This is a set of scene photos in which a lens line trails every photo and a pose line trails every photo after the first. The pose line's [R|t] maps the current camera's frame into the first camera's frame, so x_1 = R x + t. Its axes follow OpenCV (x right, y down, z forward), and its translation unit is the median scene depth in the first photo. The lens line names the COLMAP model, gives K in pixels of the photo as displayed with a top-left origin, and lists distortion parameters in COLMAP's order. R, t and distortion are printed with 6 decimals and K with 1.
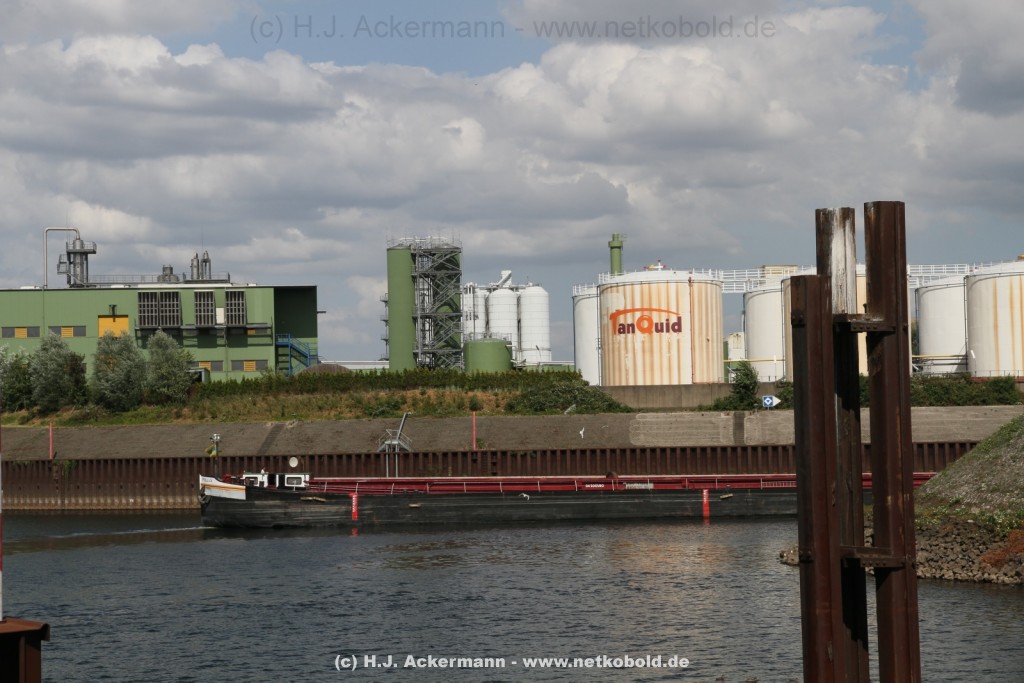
lens RADIAL K [[2157.0, 0, 495.9], [0, 2157.0, 342.1], [0, 0, 1]] dist [0.265434, 0.000000]
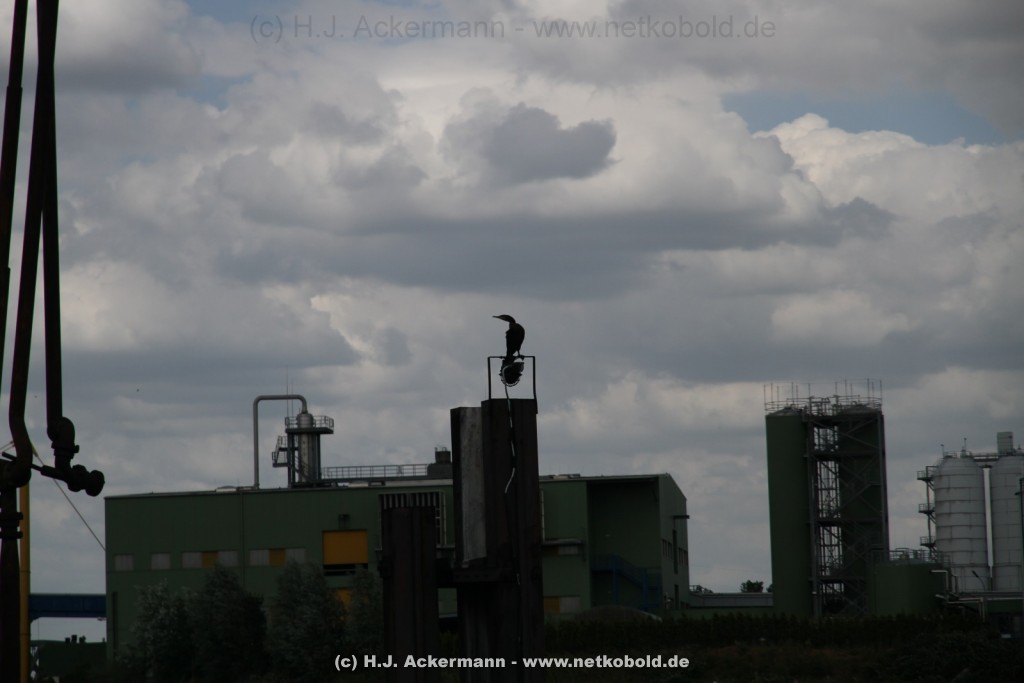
lens RADIAL K [[3912.2, 0, 516.9], [0, 3912.2, 342.2], [0, 0, 1]] dist [0.555614, 0.000000]
pose [[0.978195, -0.027809, -0.205819, 0.144741], [0.017865, 0.998589, -0.050017, -0.011079], [0.206919, 0.045250, 0.977311, -0.168142]]
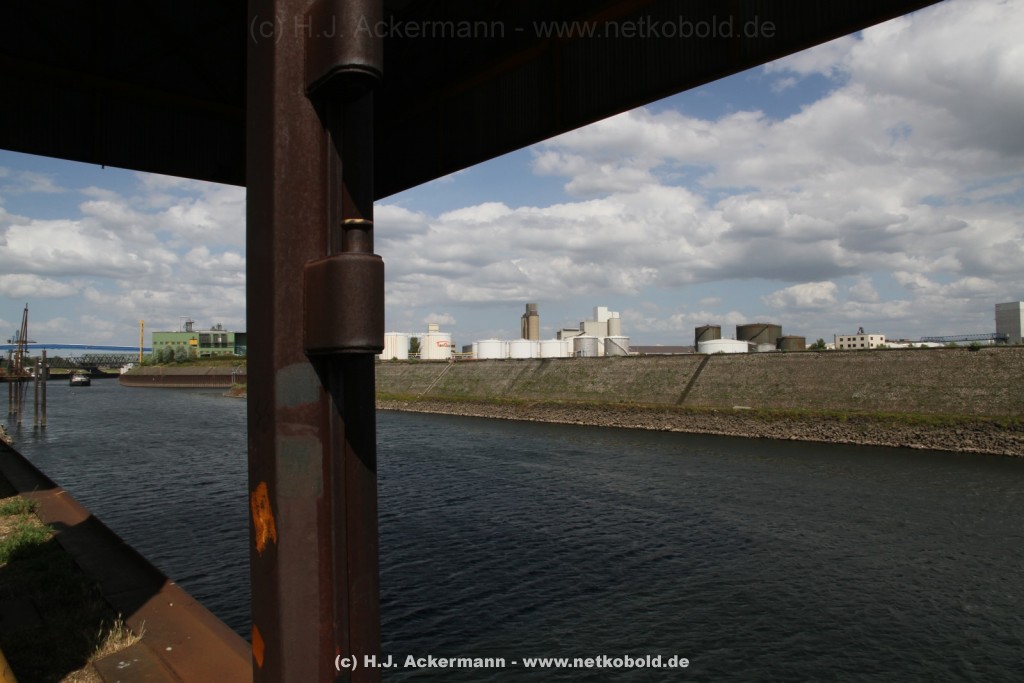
lens RADIAL K [[724.7, 0, 508.0], [0, 724.7, 341.3], [0, 0, 1]] dist [-0.095281, 0.059872]
pose [[0.994997, 0.018582, 0.098158, 0.334664], [-0.018822, 0.999822, 0.001518, -0.026455], [-0.098112, -0.003358, 0.995170, -0.445907]]
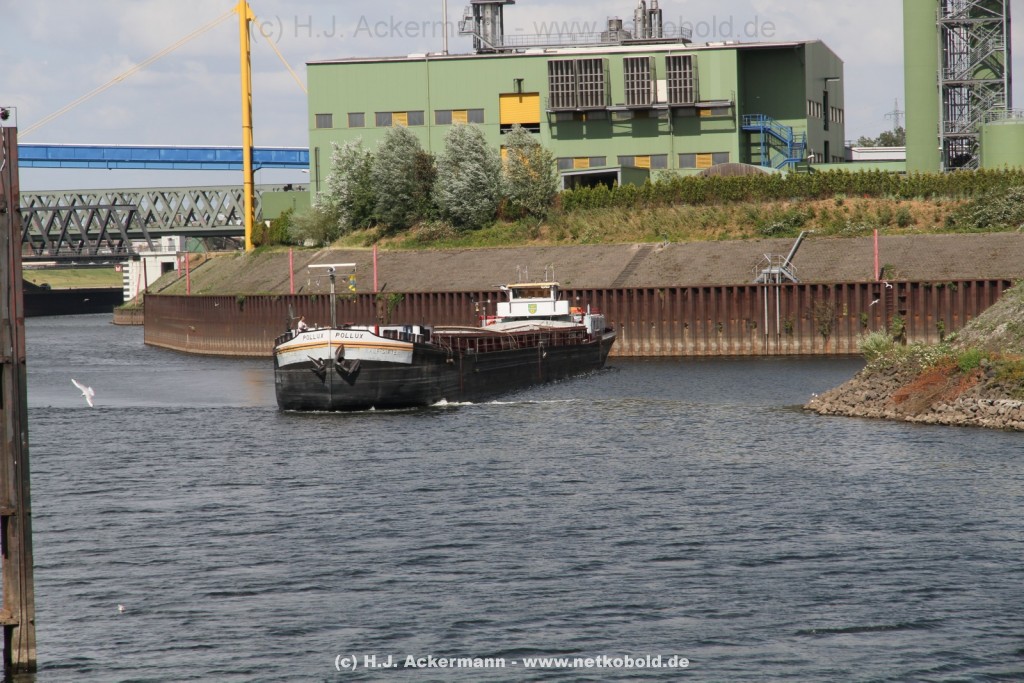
lens RADIAL K [[3912.2, 0, 513.1], [0, 3912.2, 332.6], [0, 0, 1]] dist [0.555614, 0.000000]
pose [[0.958266, 0.001177, -0.285876, 0.241603], [0.017621, 0.997847, 0.063172, -0.018920], [0.285335, -0.065573, 0.956182, -0.314693]]
